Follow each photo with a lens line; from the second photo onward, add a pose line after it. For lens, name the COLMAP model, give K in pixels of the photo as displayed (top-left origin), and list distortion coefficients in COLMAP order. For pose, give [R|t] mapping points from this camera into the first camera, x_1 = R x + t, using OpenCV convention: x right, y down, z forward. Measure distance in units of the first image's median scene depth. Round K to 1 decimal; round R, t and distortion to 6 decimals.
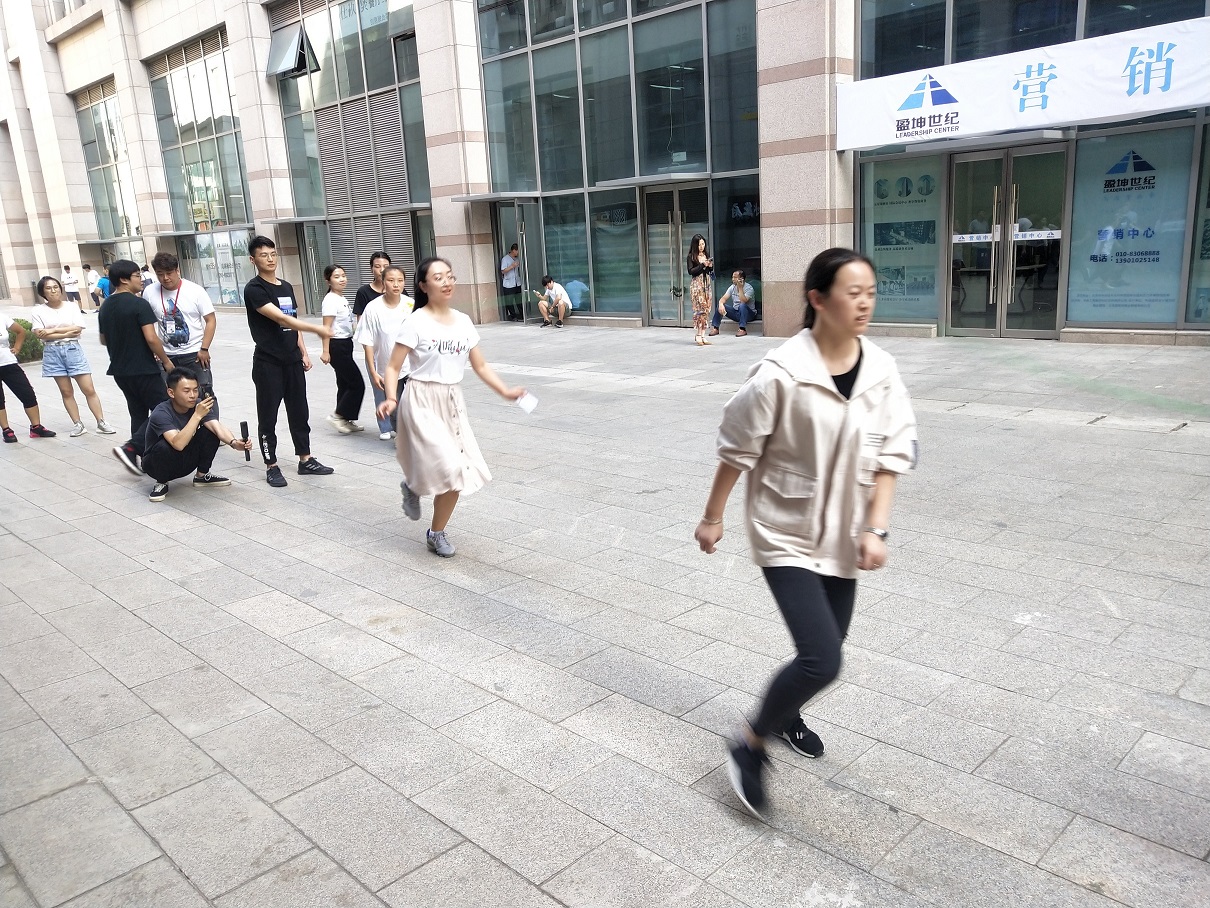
lens RADIAL K [[942.4, 0, 637.7], [0, 942.4, 462.5], [0, 0, 1]] dist [-0.016091, 0.054100]
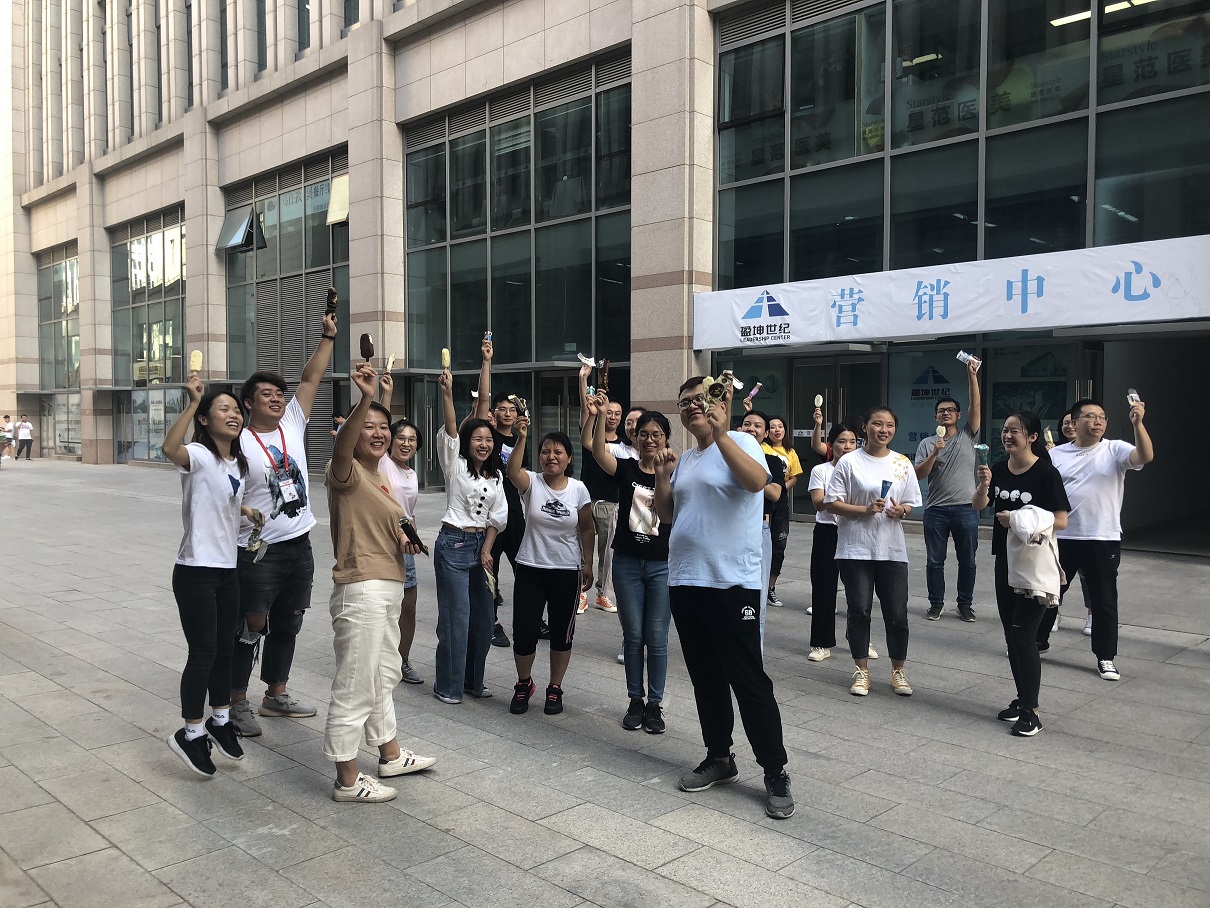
lens RADIAL K [[993.2, 0, 610.3], [0, 993.2, 454.6], [0, 0, 1]] dist [0.025746, 0.000381]
pose [[0.998441, 0.055720, 0.003243, 0.114107], [-0.053981, 0.978778, -0.197687, 0.024673], [-0.014189, 0.197204, 0.980260, -0.115572]]
